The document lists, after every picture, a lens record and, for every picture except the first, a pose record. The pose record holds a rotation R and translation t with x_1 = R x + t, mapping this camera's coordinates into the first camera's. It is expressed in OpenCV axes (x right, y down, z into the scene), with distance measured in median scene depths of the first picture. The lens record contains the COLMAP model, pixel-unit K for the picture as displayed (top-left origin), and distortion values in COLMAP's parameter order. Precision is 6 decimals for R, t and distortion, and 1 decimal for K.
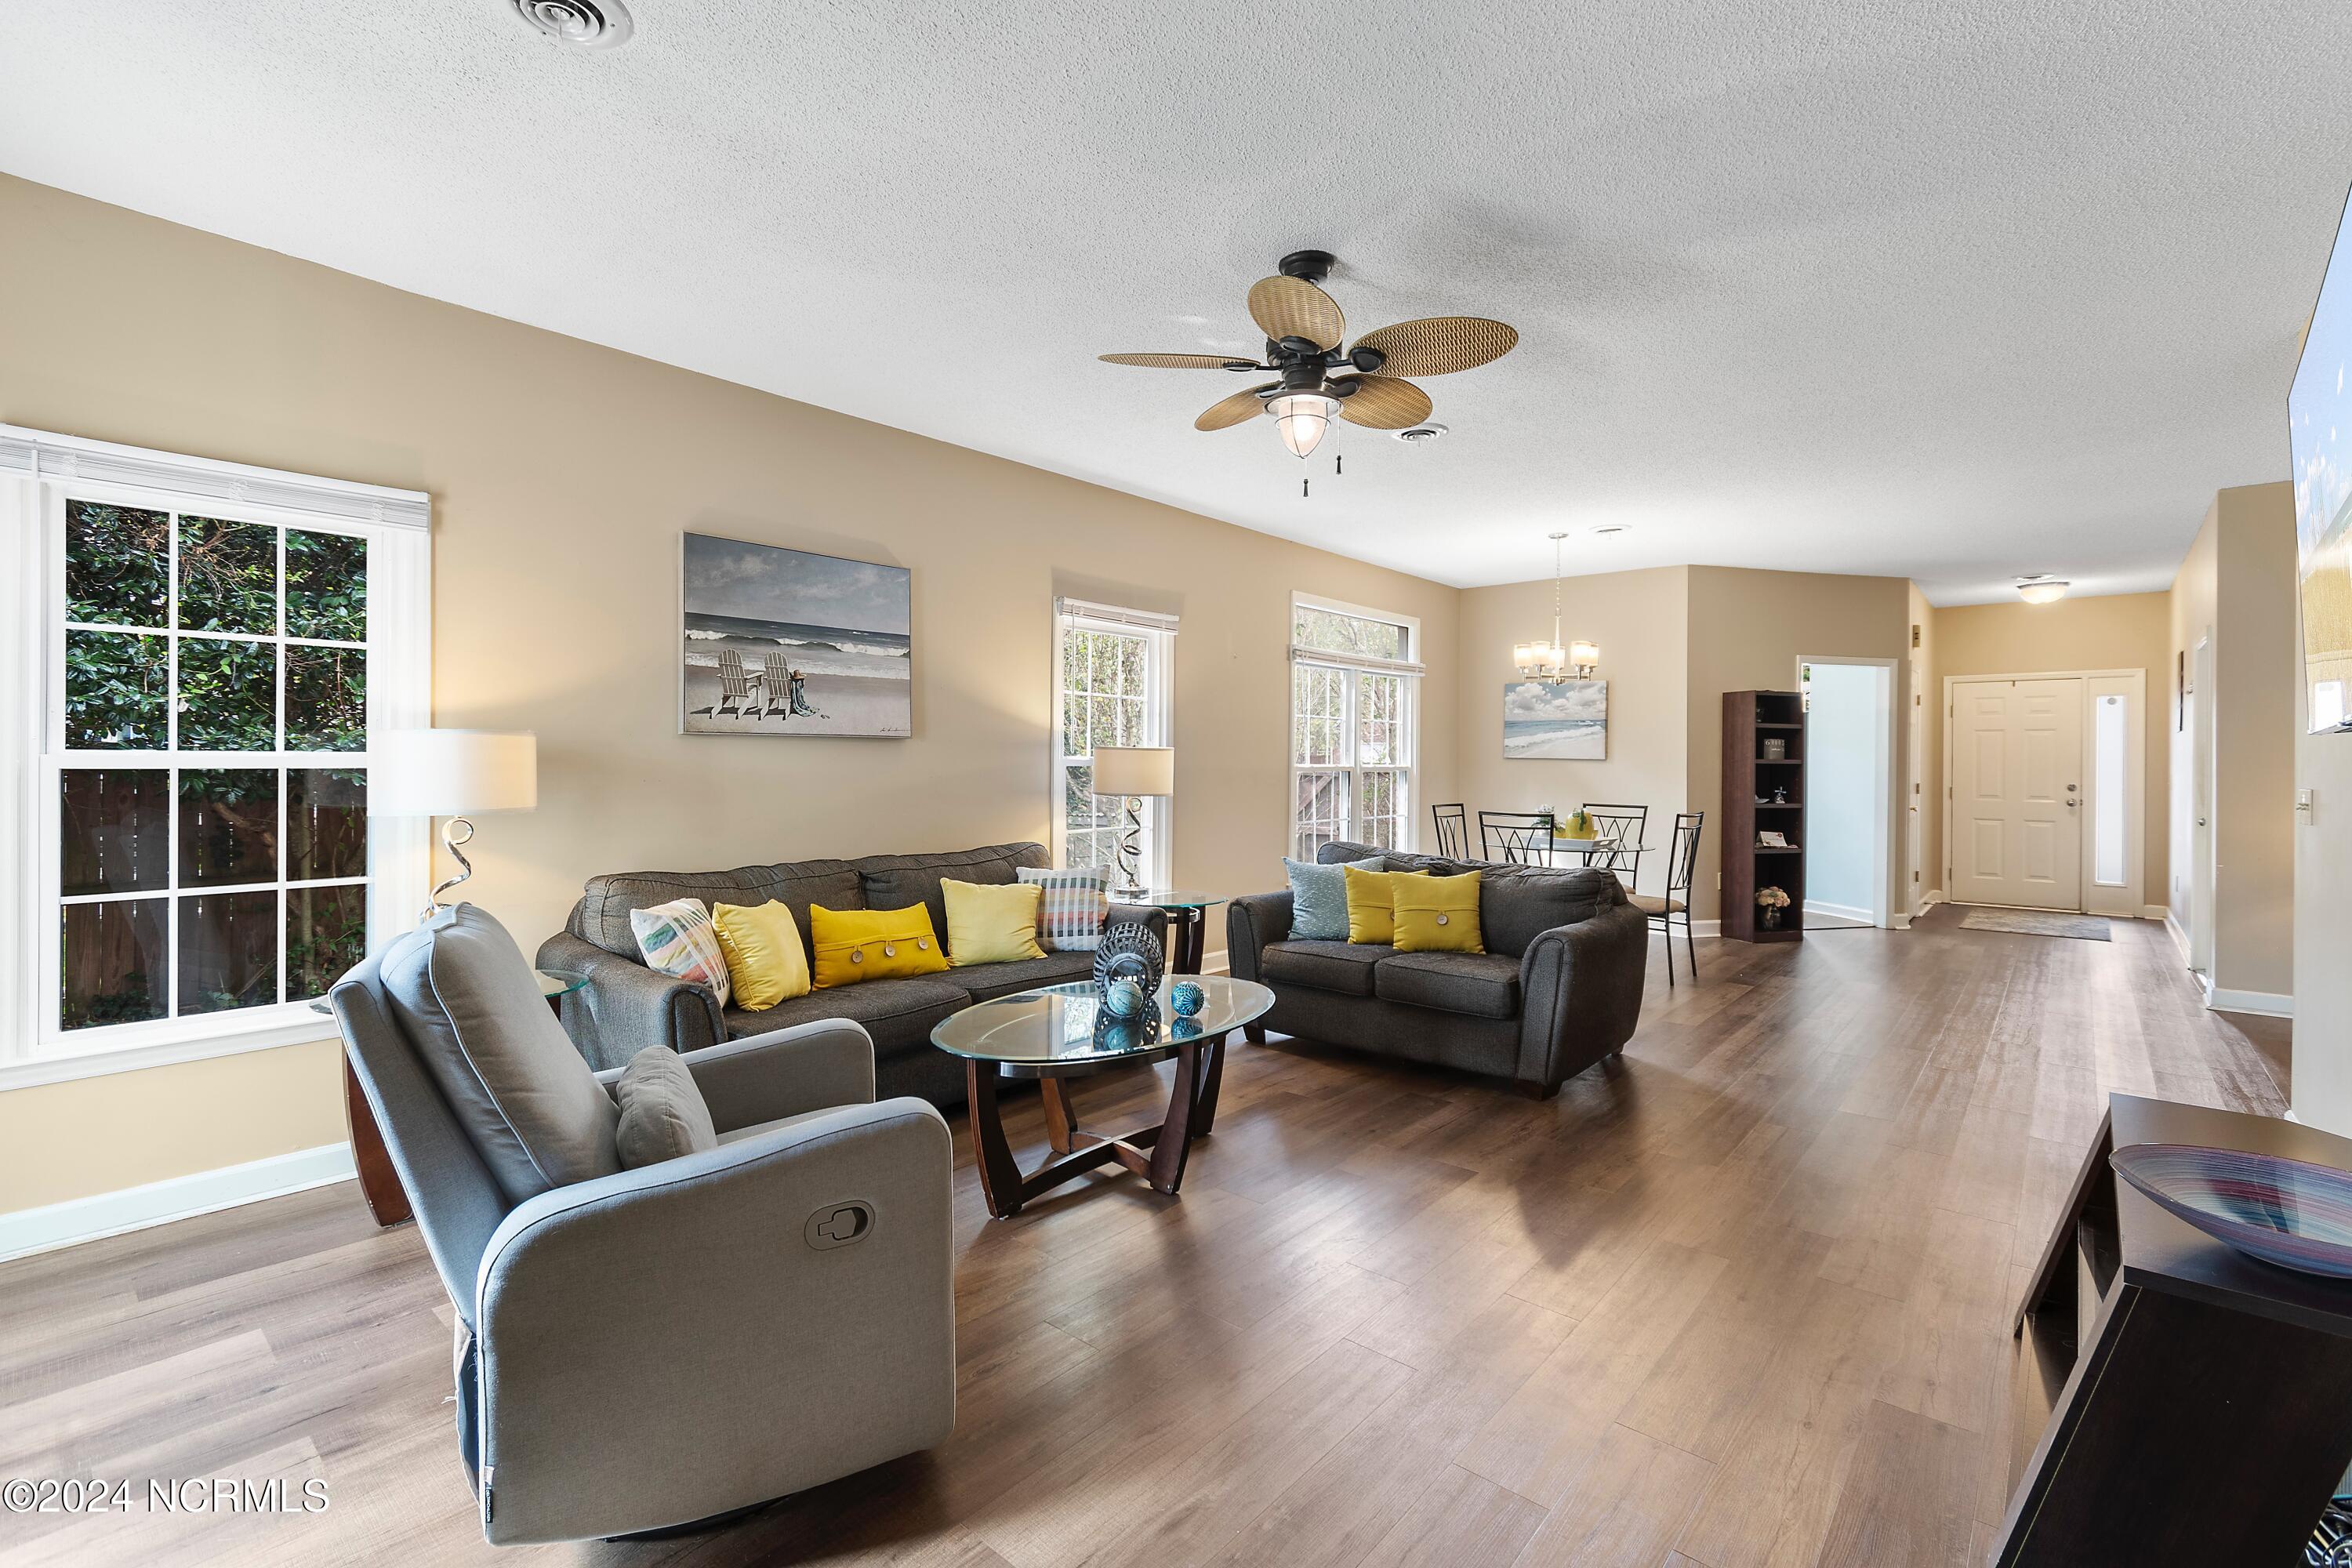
lens RADIAL K [[1035.5, 0, 1164.6], [0, 1035.5, 779.2], [0, 0, 1]] dist [0.001458, -0.000404]
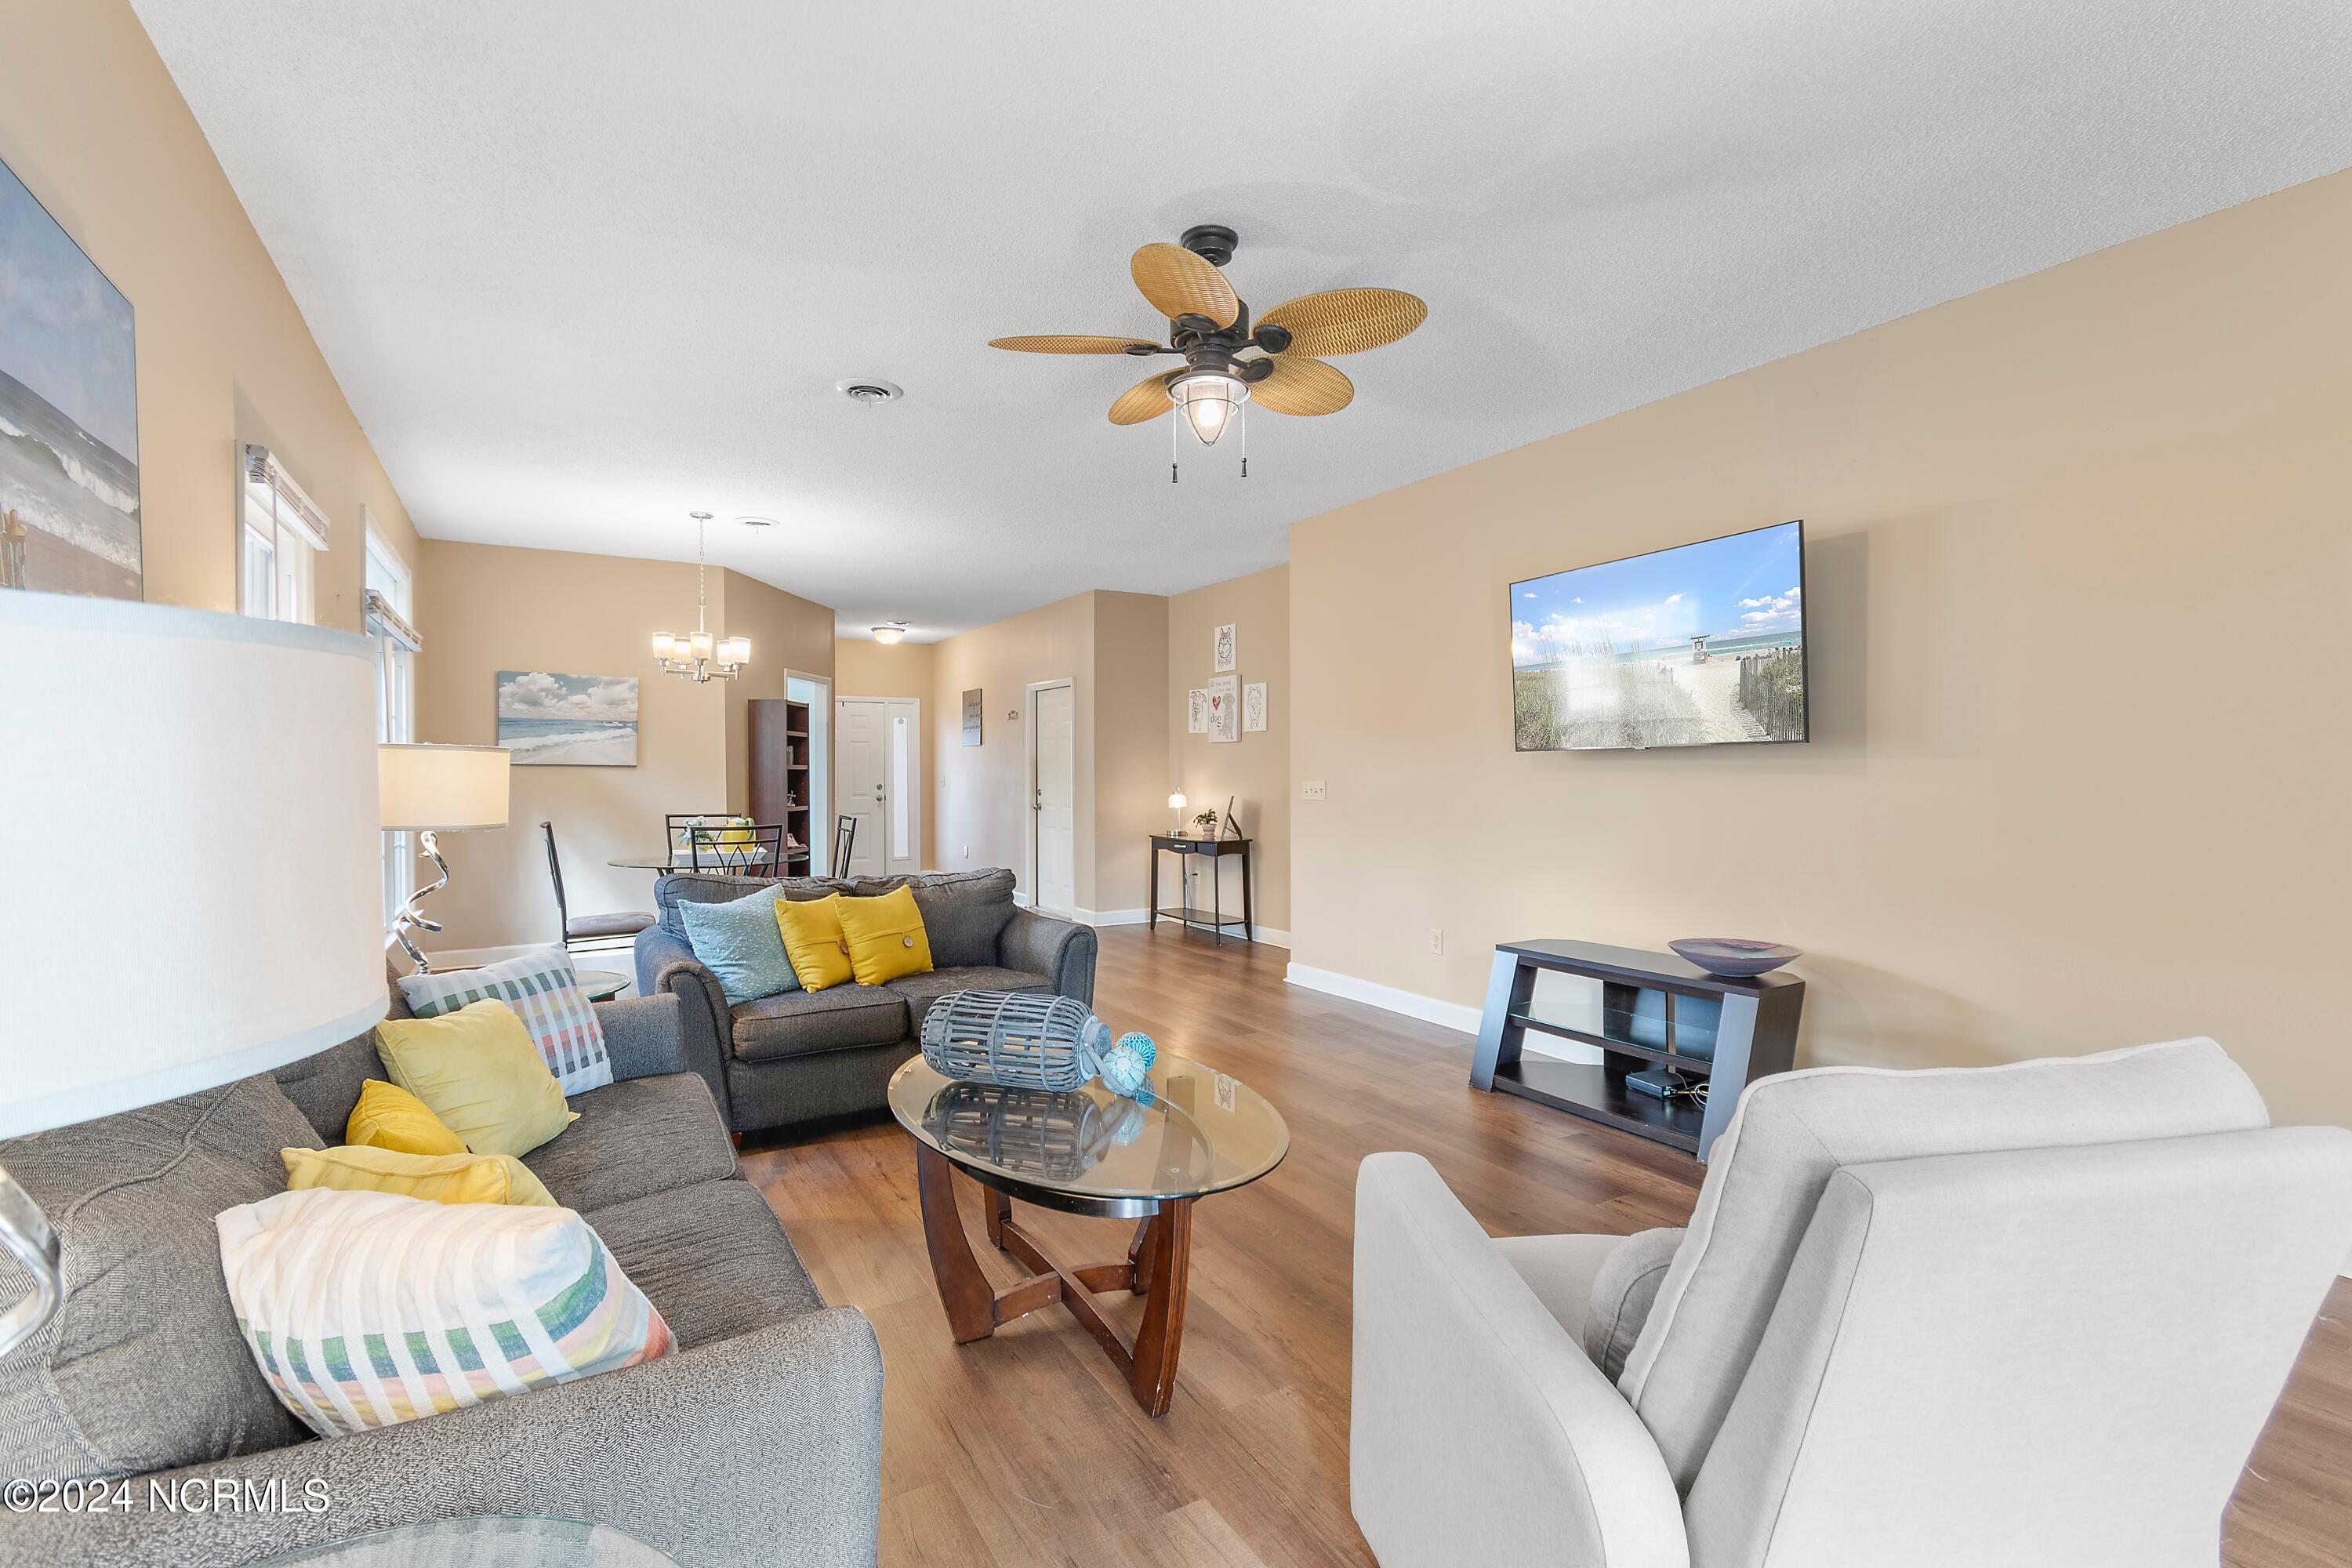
lens RADIAL K [[1049.0, 0, 1176.0], [0, 1049.0, 784.0], [0, 0, 1]] dist [0.000284, -0.000245]
pose [[0.299456, -0.020688, 0.953886, -0.551571], [0.024392, 0.999604, 0.014022, -0.008942], [-0.953798, 0.019068, 0.299842, 0.508906]]
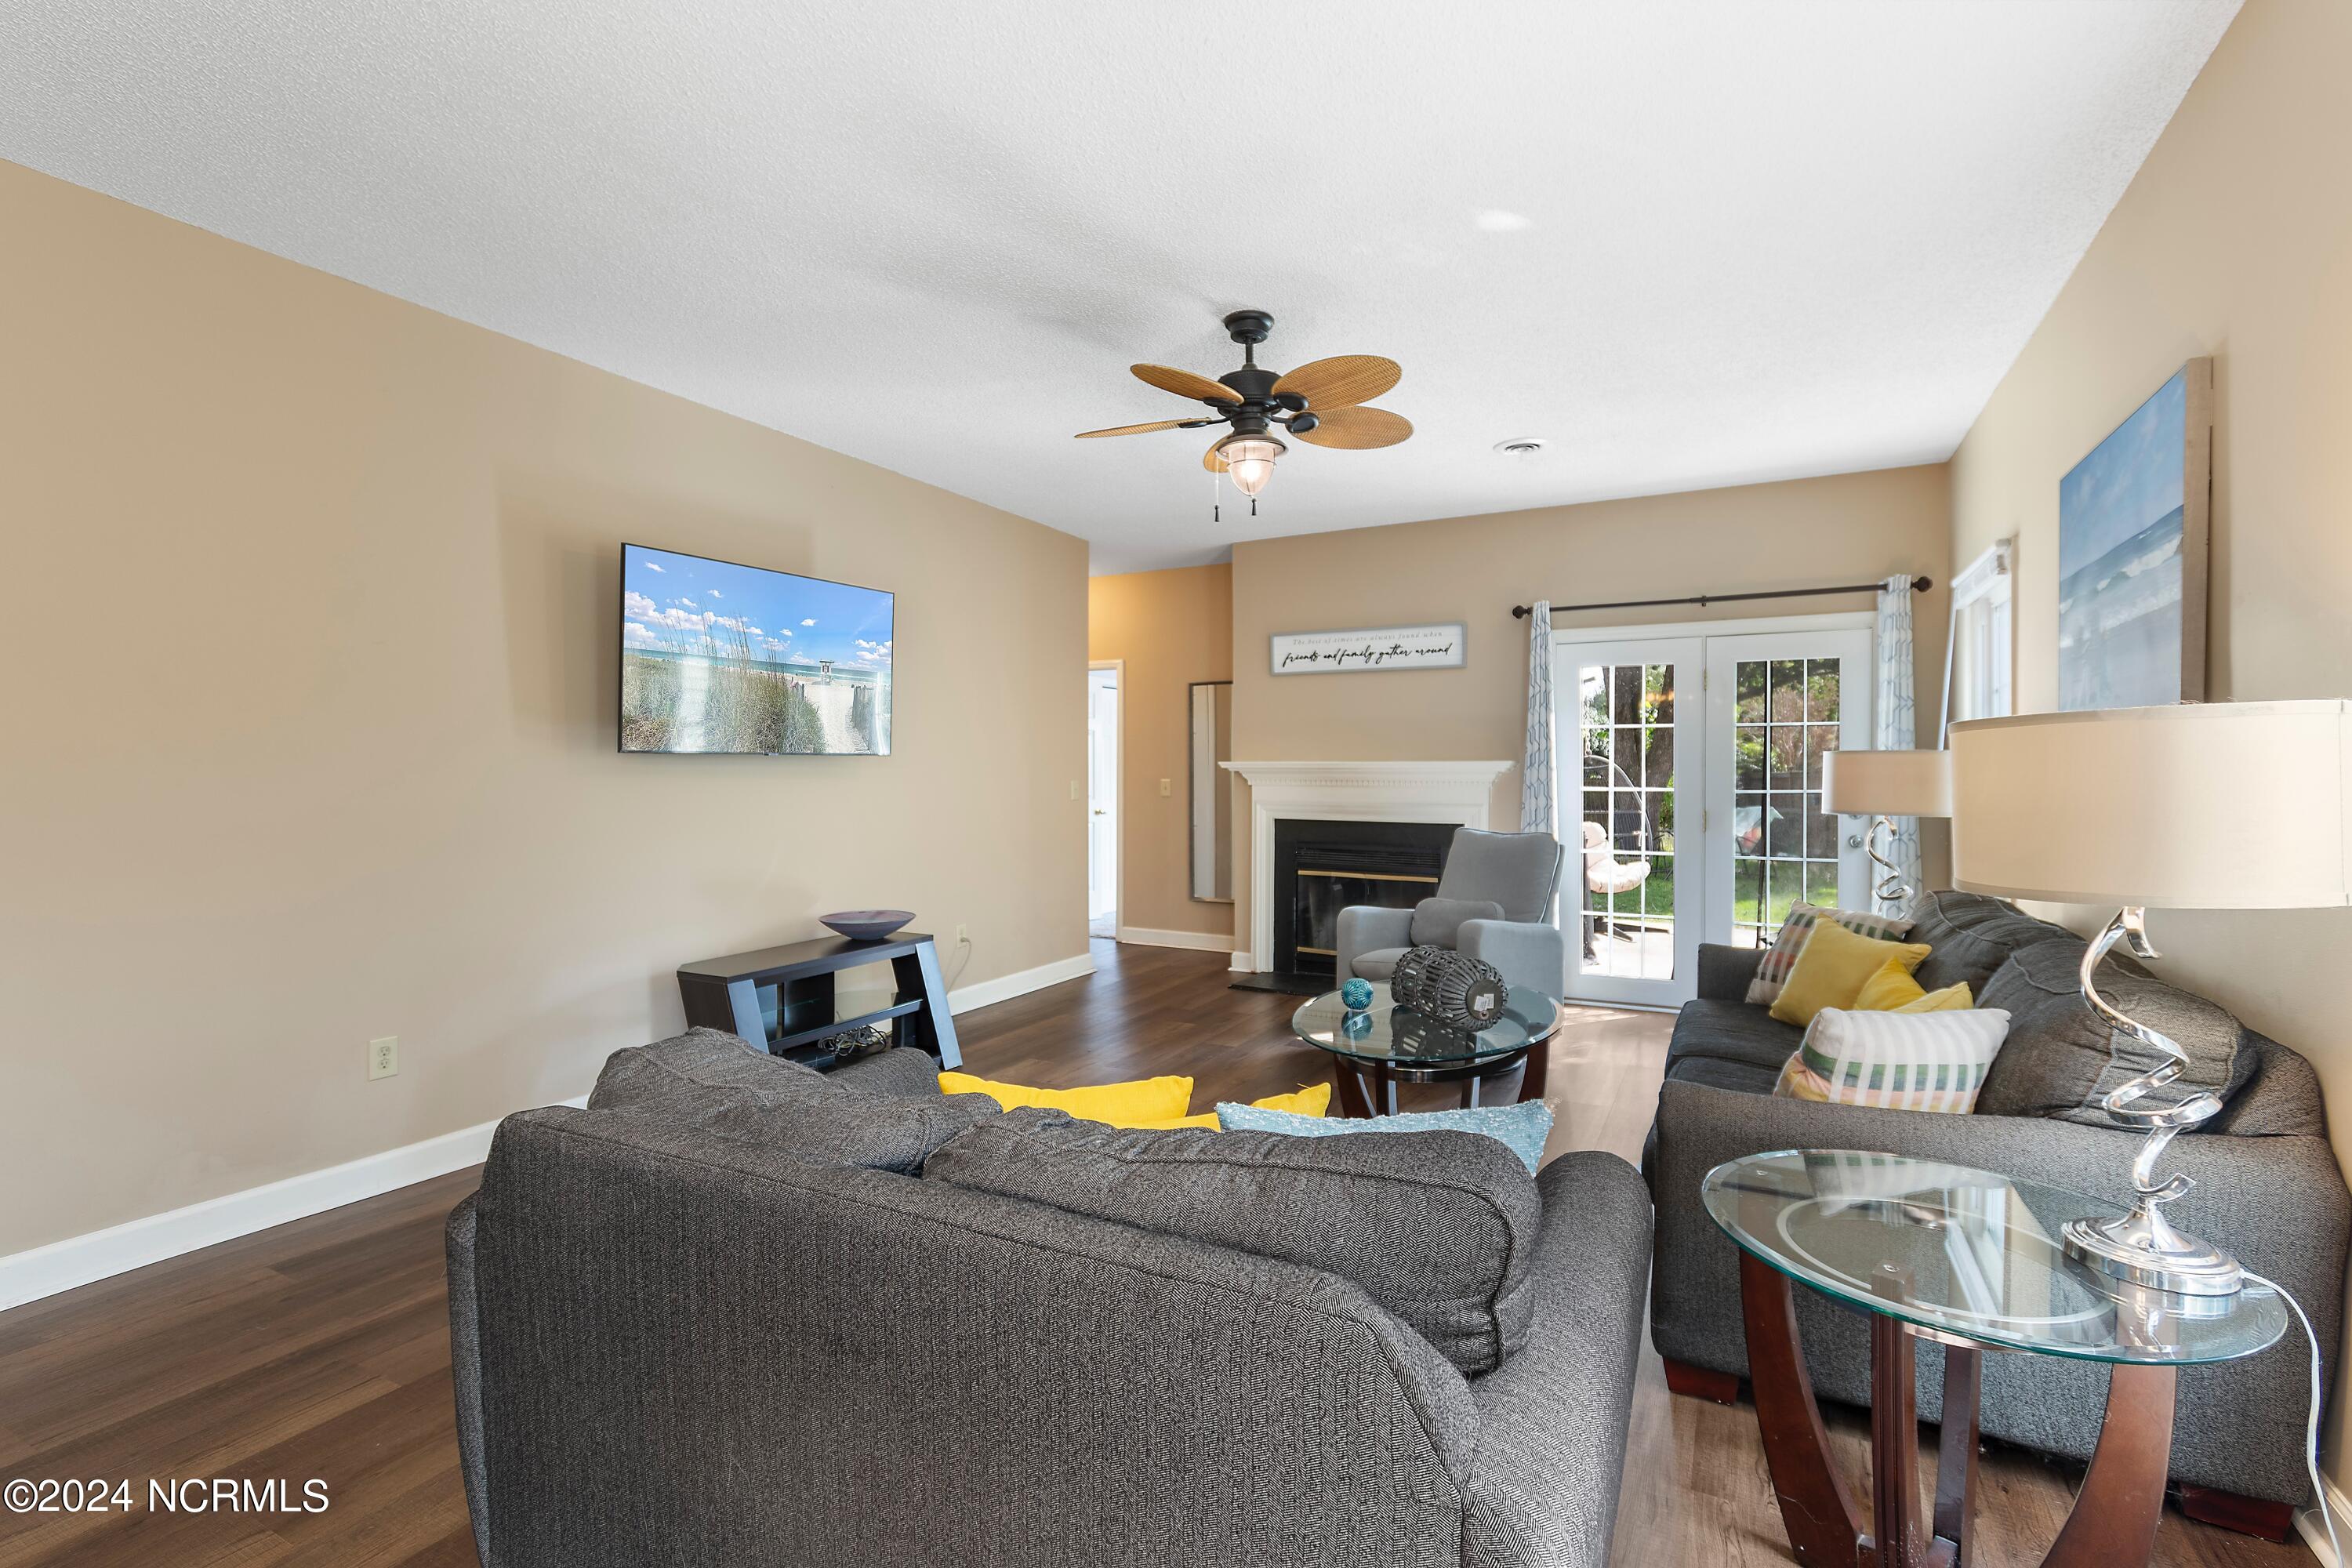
lens RADIAL K [[1063.8, 0, 1171.6], [0, 1063.8, 768.6], [0, 0, 1]] dist [0.002624, -0.000150]
pose [[-0.974027, -0.008375, -0.226275, 0.324190], [-0.011277, 0.999870, 0.011535, -0.020385], [0.226149, 0.013788, -0.973995, 1.438469]]
